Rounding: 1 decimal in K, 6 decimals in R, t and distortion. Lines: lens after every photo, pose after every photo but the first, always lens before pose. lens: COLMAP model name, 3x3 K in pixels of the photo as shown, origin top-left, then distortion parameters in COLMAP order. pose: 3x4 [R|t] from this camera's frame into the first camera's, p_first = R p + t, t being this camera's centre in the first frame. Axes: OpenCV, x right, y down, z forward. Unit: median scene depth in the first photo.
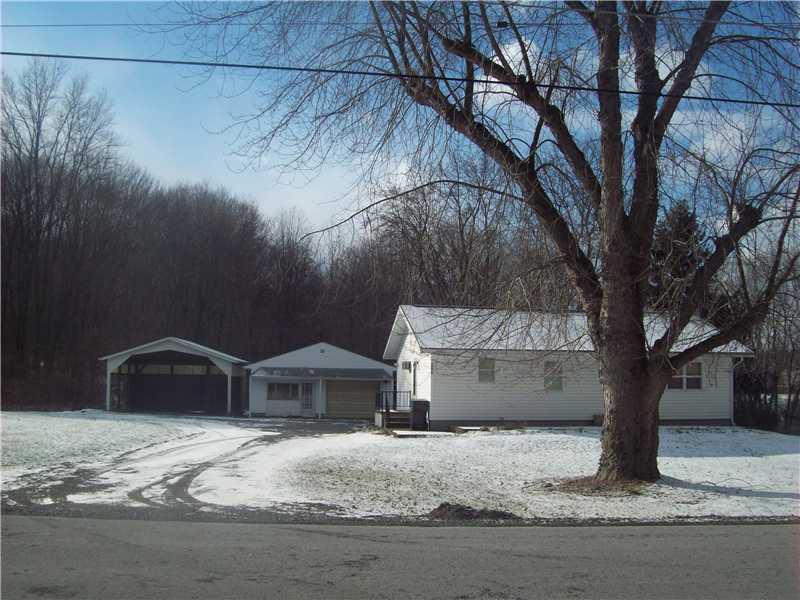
lens RADIAL K [[890.4, 0, 400.0], [0, 890.4, 300.0], [0, 0, 1]] dist [-0.171123, 0.057105]
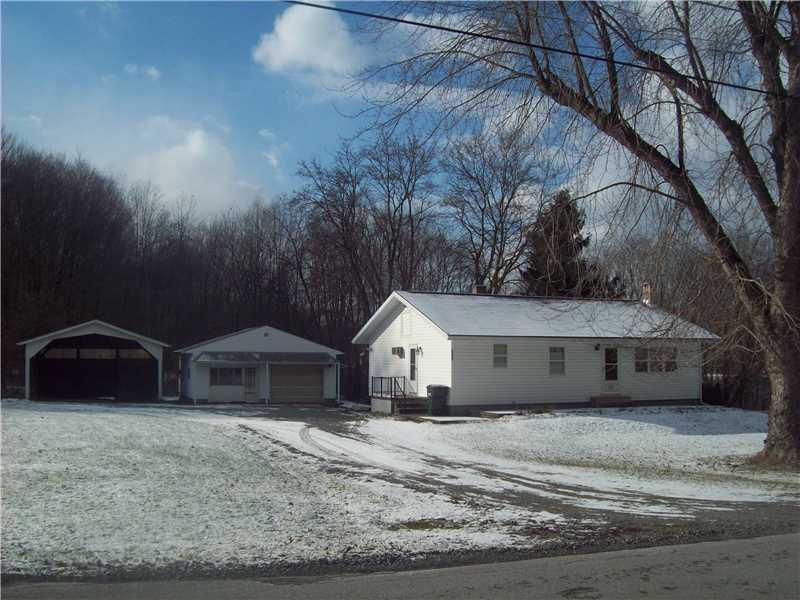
lens RADIAL K [[890.4, 0, 400.0], [0, 890.4, 300.0], [0, 0, 1]] dist [-0.171123, 0.057105]
pose [[0.965904, 0.008300, 0.258769, -0.201382], [-0.015304, 0.999569, 0.025066, -0.007433], [-0.258449, -0.028171, 0.965614, 0.023229]]
